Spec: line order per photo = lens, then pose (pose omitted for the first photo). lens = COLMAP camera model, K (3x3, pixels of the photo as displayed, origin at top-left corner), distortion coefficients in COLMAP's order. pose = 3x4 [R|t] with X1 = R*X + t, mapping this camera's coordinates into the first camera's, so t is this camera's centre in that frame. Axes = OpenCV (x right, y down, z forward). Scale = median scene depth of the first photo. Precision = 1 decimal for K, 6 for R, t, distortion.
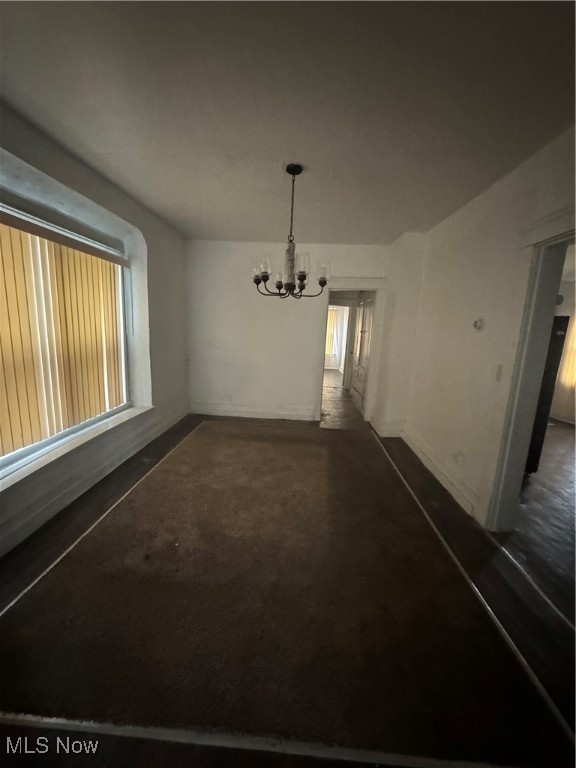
lens RADIAL K [[306.1, 0, 289.4], [0, 306.1, 382.6], [0, 0, 1]] dist [-0.000128, -0.000059]
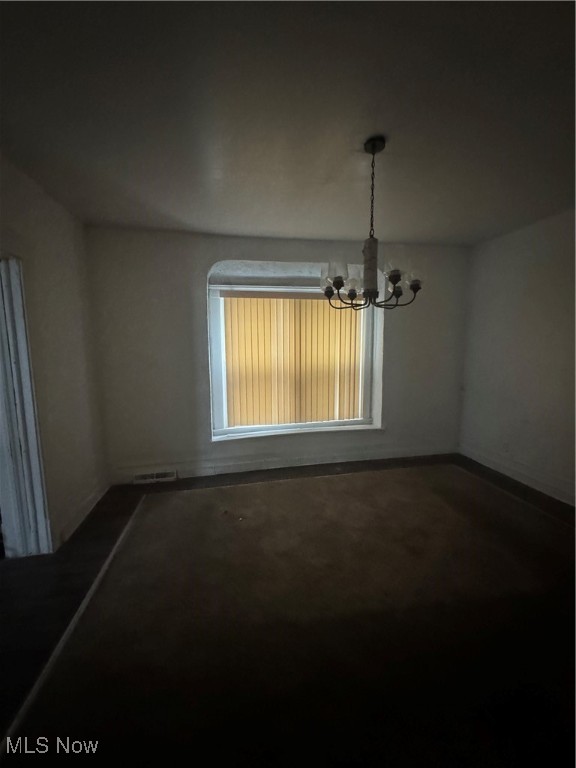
lens RADIAL K [[306.1, 0, 289.4], [0, 306.1, 382.6], [0, 0, 1]] dist [-0.000128, -0.000059]
pose [[0.221678, 0.069891, -0.972612, 0.651291], [-0.151218, 0.987826, 0.036519, -0.086287], [0.963323, 0.138981, 0.229548, 0.599605]]
